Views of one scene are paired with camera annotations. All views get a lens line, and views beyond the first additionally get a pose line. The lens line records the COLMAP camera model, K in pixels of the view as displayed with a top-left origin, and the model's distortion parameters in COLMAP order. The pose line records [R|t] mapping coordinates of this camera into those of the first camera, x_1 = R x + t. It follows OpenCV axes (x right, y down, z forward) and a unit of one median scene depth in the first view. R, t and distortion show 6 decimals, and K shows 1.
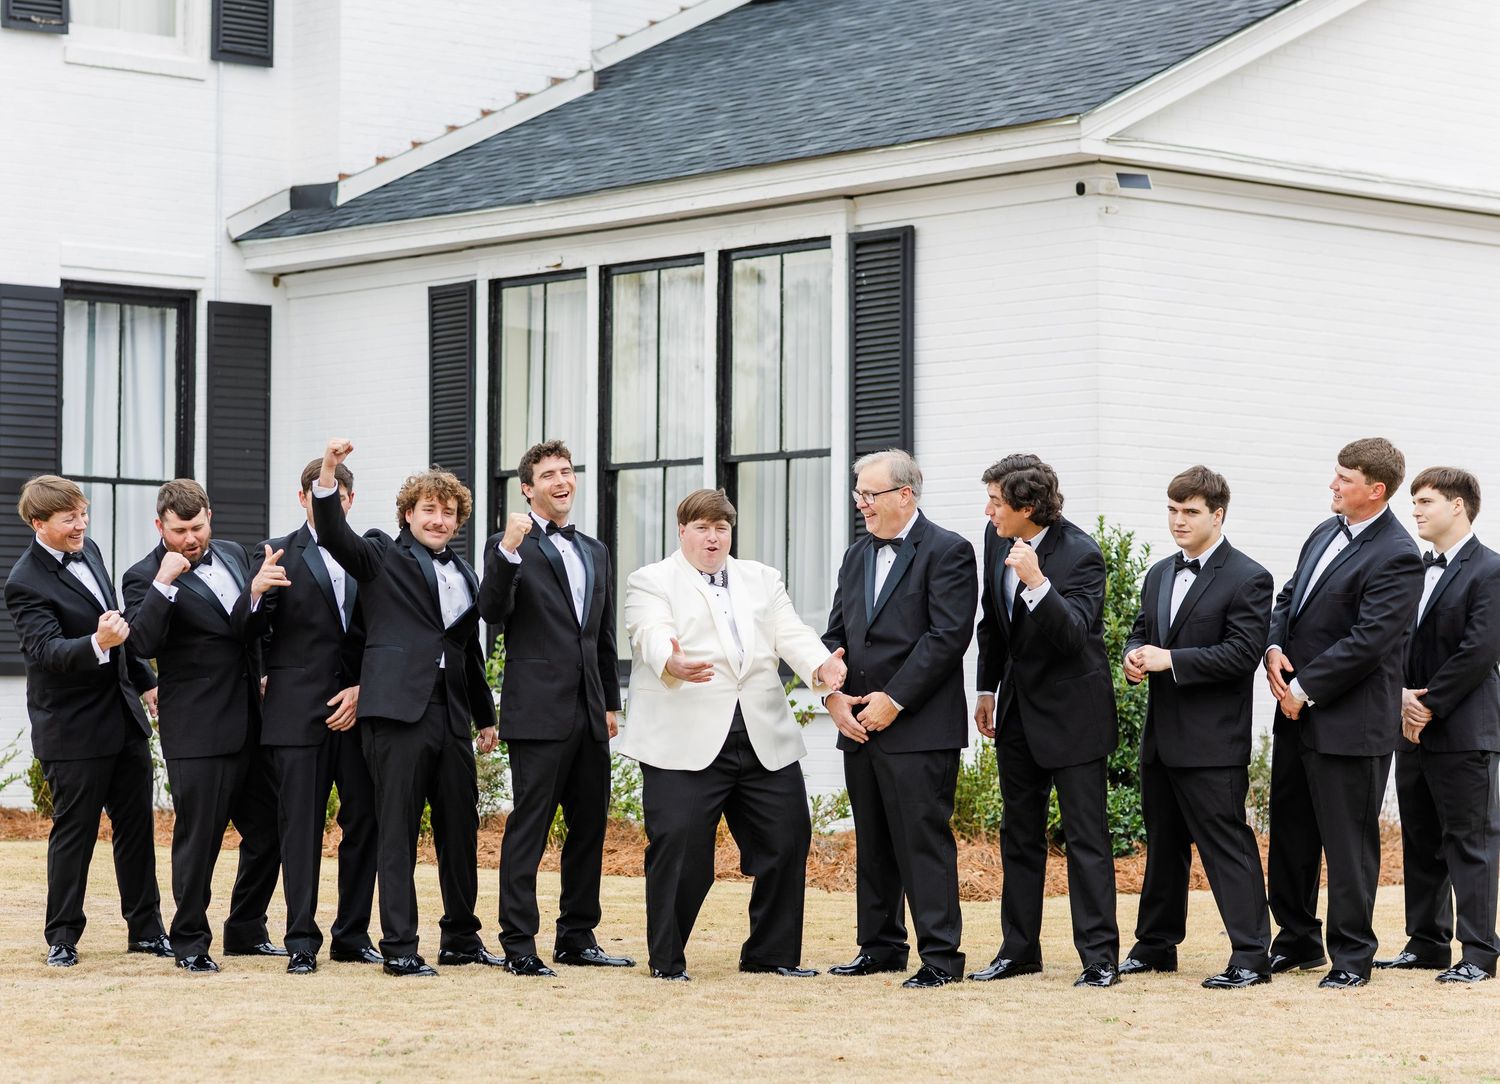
lens RADIAL K [[3840.0, 0, 649.9], [0, 3840.0, 592.5], [0, 0, 1]] dist [-0.017976, 0.082202]
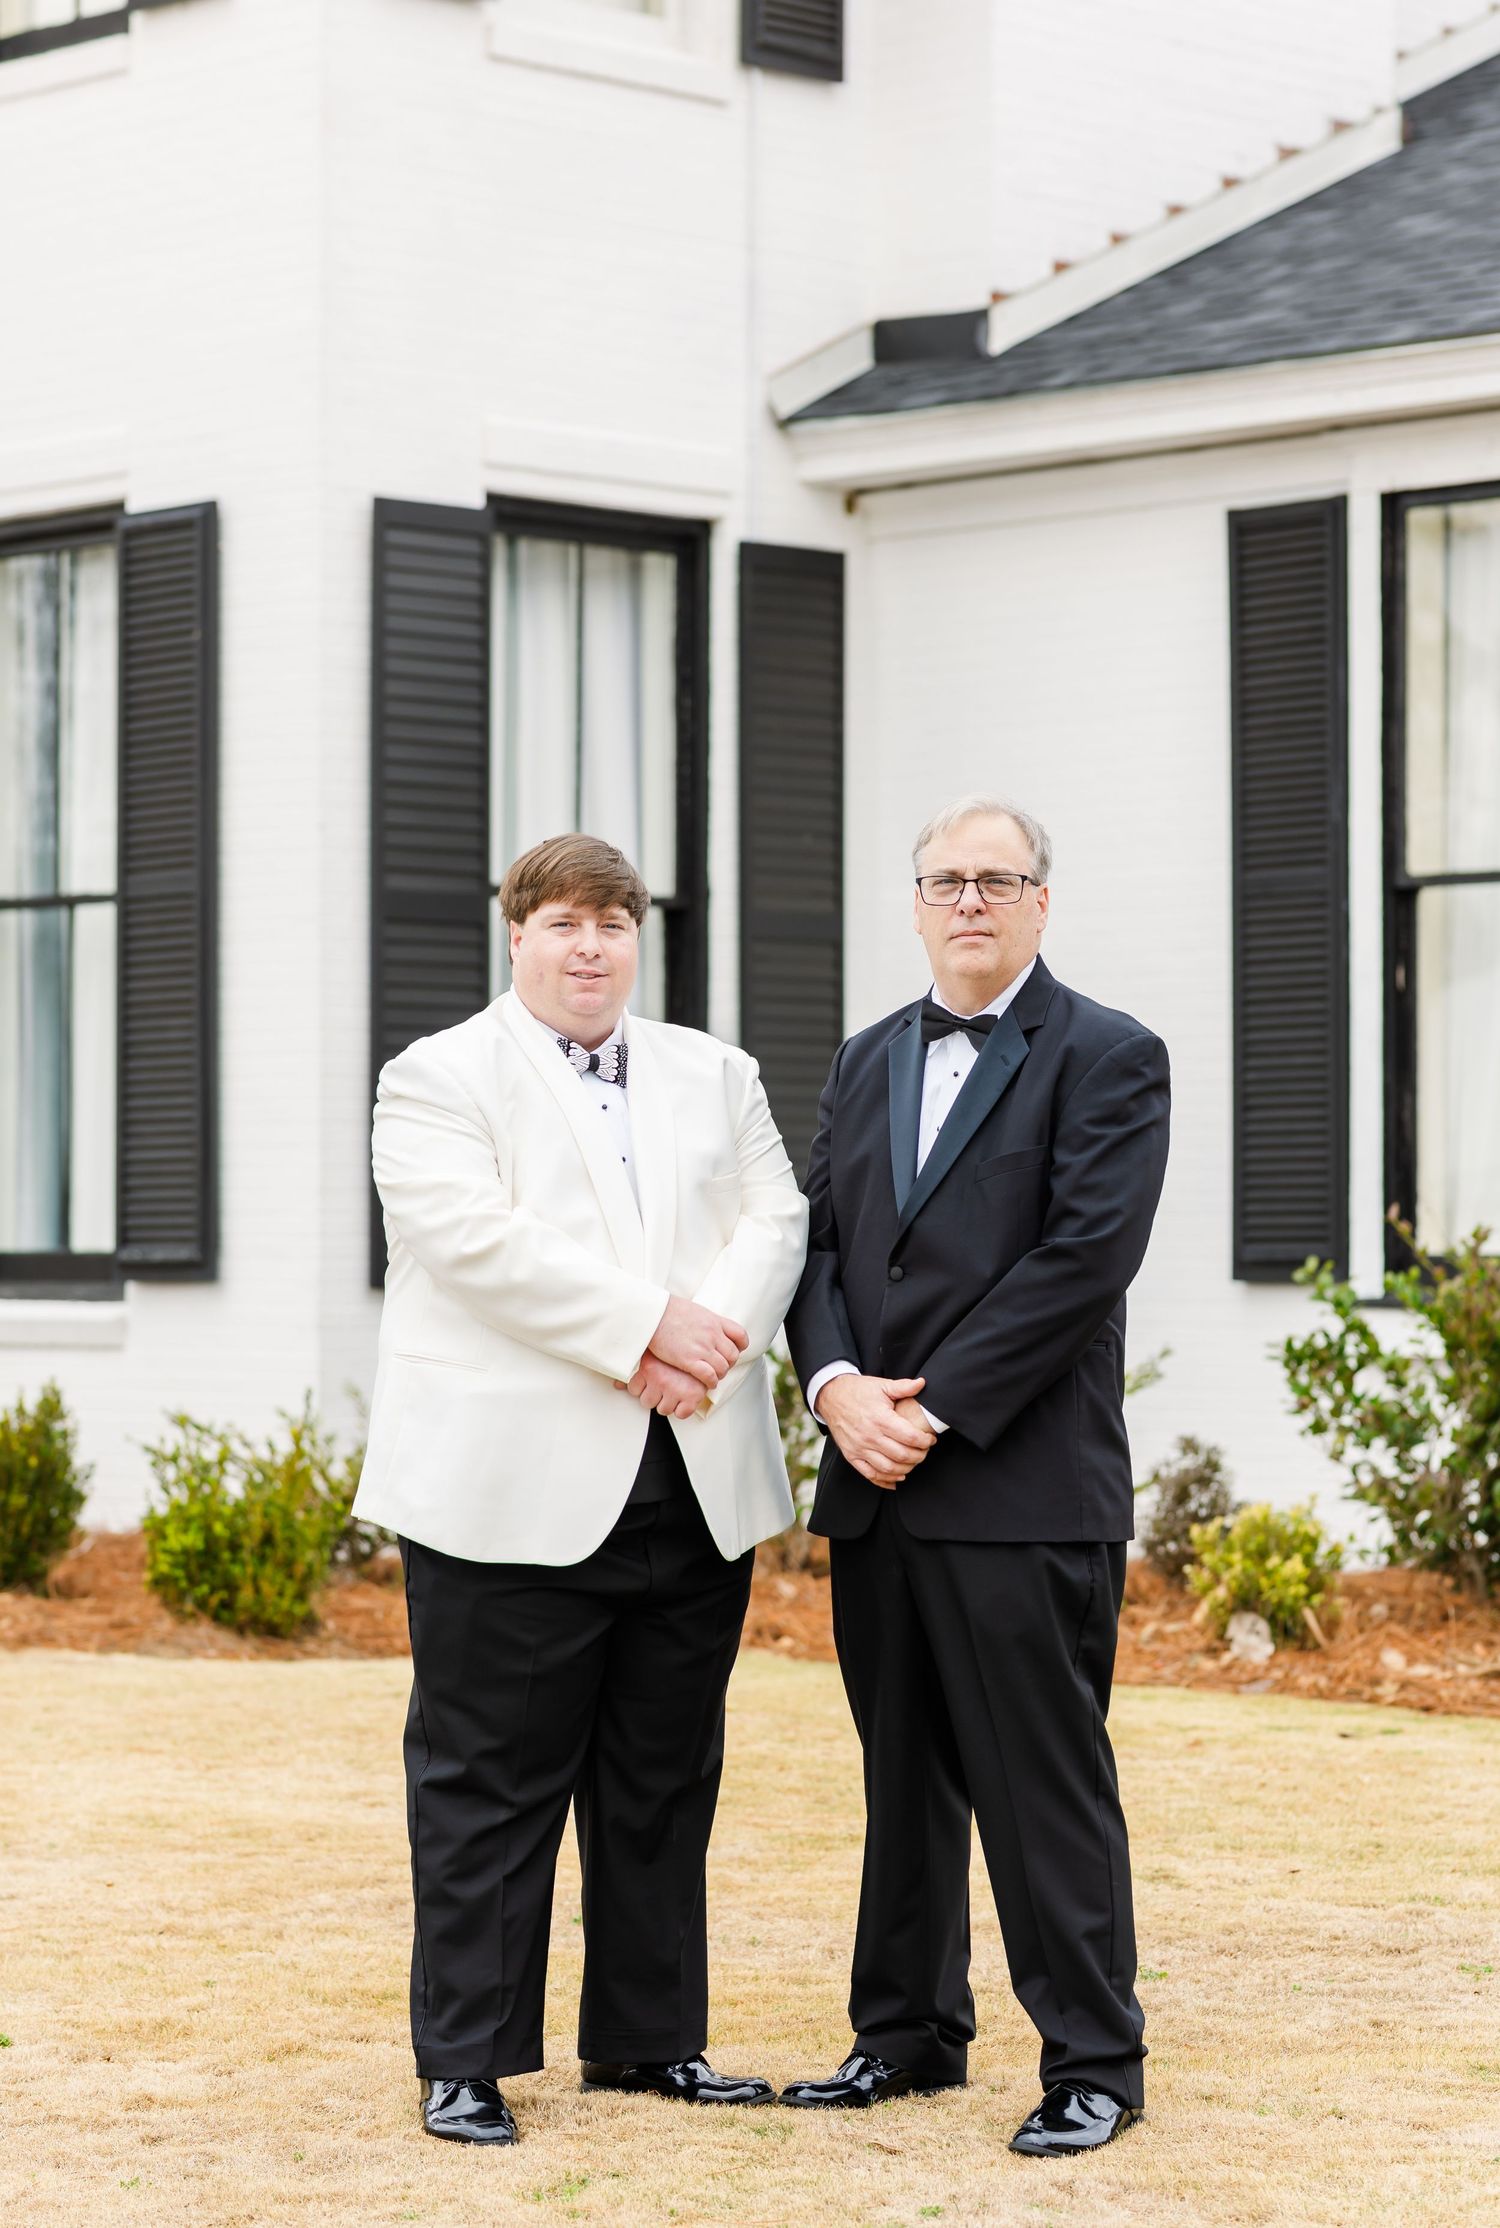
lens RADIAL K [[5536.9, 0, 748.4], [0, 5536.9, 1083.3], [0, 0, 1]] dist [0.018978, -0.201723]
pose [[0.997316, -0.002822, 0.073163, -0.180381], [0.002671, 0.999994, 0.002171, -0.006477], [-0.073169, -0.001970, 0.997318, 0.293350]]
